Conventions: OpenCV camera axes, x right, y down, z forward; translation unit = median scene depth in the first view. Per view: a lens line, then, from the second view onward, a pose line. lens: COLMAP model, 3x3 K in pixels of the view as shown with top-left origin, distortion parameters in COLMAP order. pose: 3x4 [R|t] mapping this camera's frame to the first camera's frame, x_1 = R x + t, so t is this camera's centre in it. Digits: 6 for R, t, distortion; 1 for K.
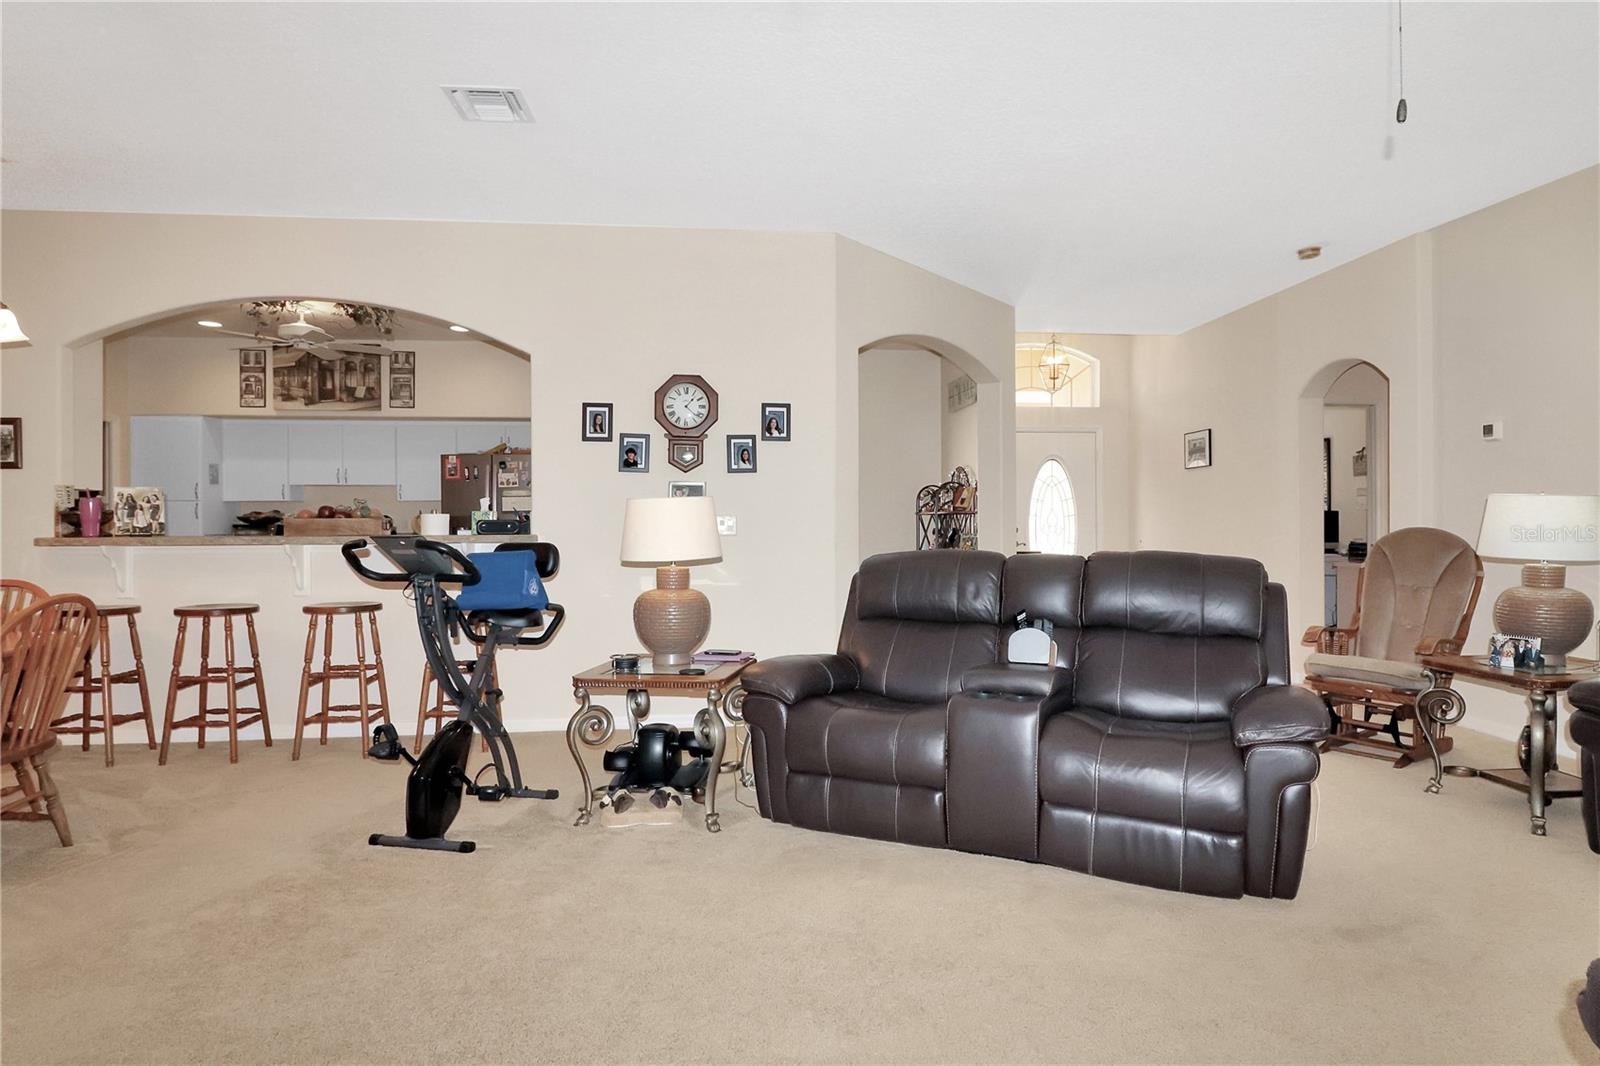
lens RADIAL K [[822.2, 0, 792.9], [0, 822.2, 531.4], [0, 0, 1]] dist [-0.003787, -0.000706]
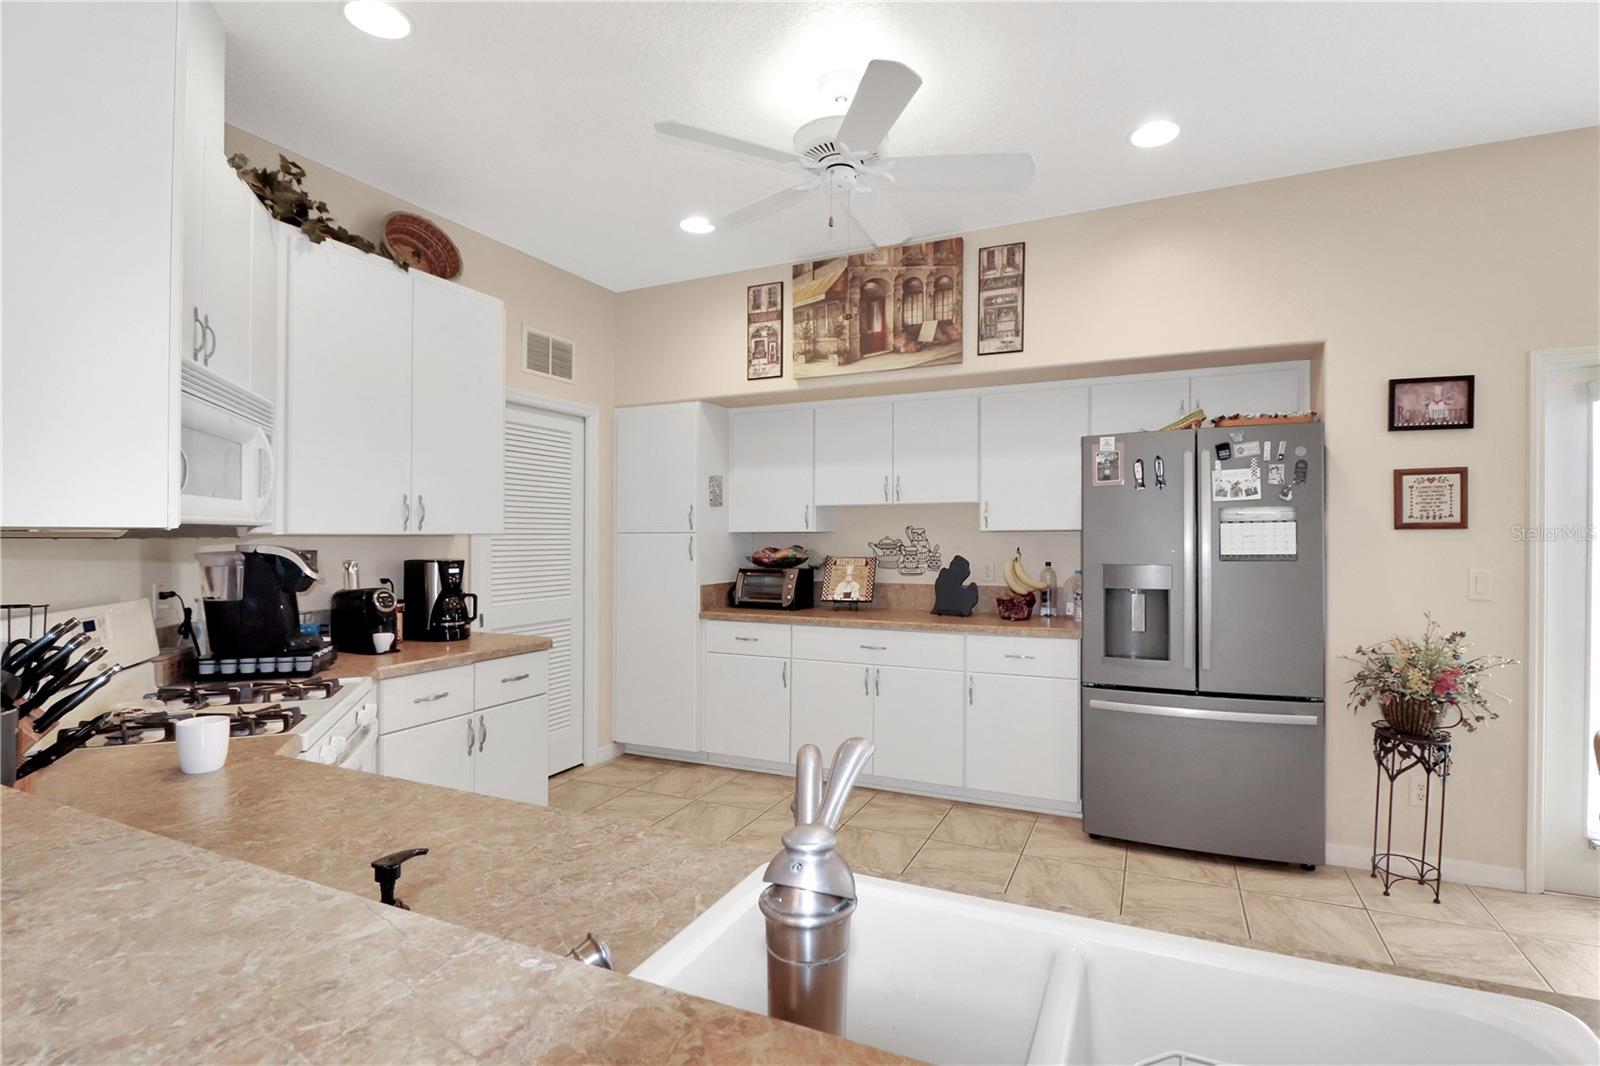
lens RADIAL K [[762.3, 0, 806.9], [0, 762.3, 558.9], [0, 0, 1]] dist [-0.014597, -0.005510]
pose [[0.845320, 0.017151, -0.533985, -0.325002], [-0.007940, 0.999778, 0.019541, -0.028750], [0.534202, -0.012279, 0.845268, 0.532948]]
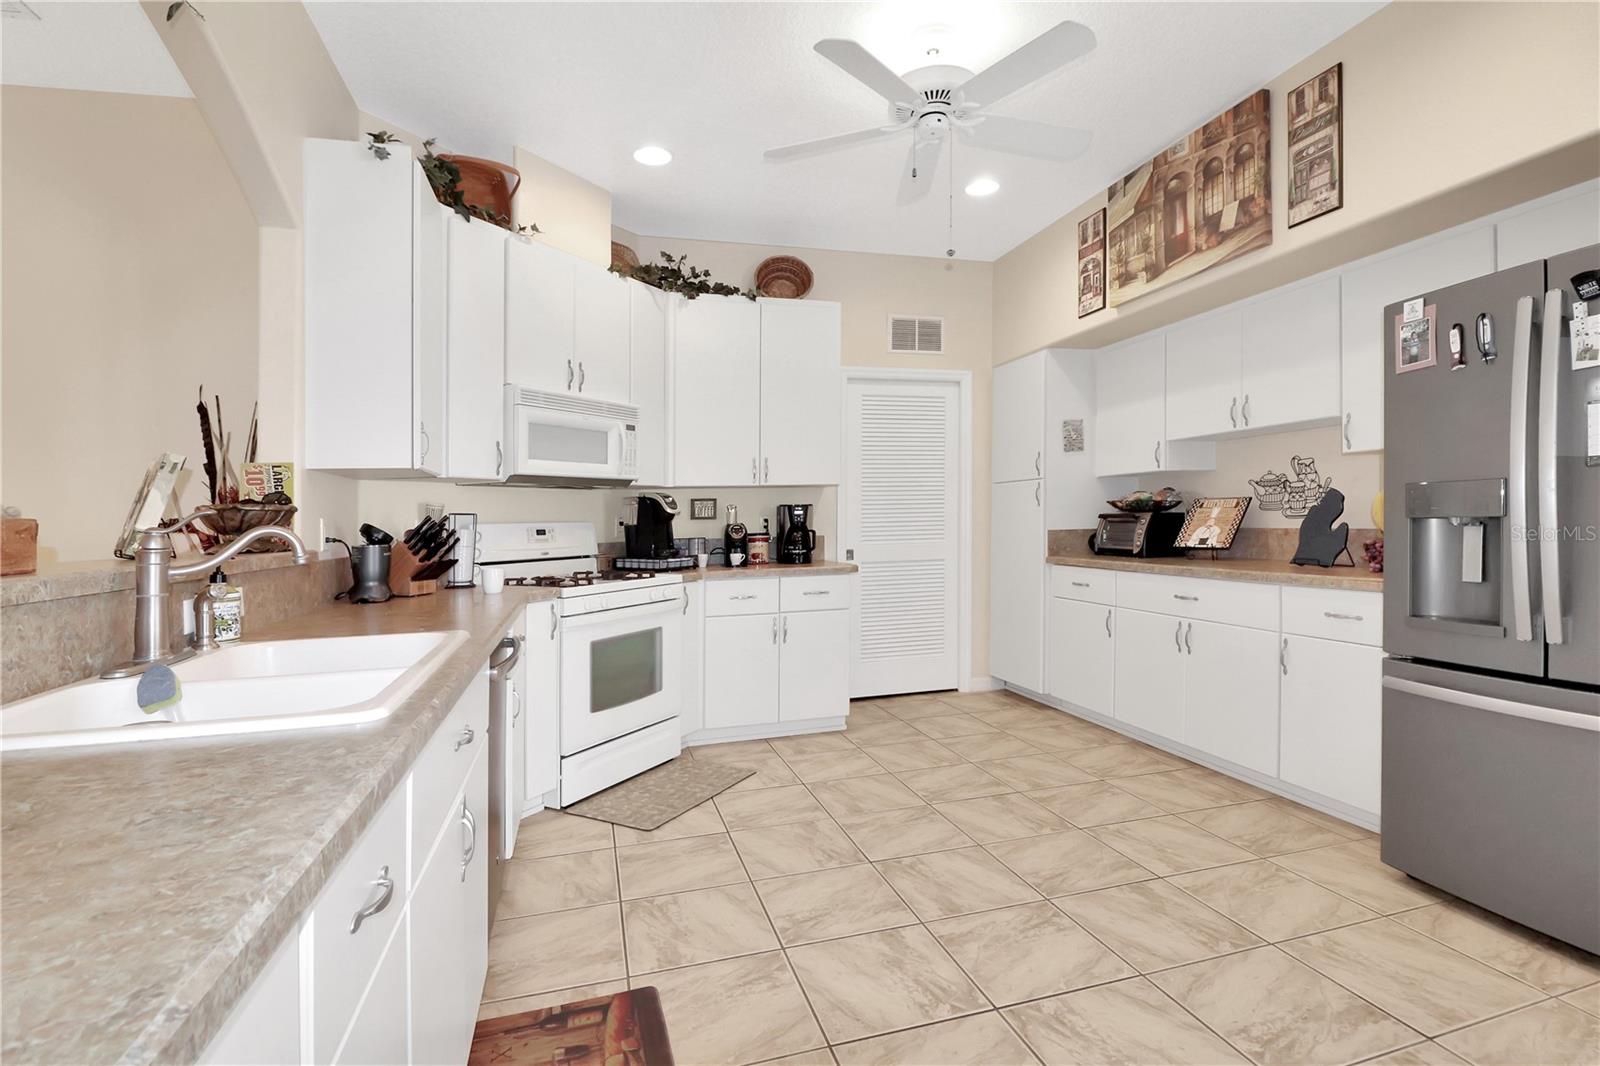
lens RADIAL K [[762.3, 0, 800.7], [0, 762.3, 532.8], [0, 0, 1]] dist [-0.014597, -0.005510]
pose [[0.135725, 0.015064, -0.990632, -0.146680], [0.009986, 0.999813, 0.016572, -0.006092], [0.990696, -0.012142, 0.135549, 0.713248]]
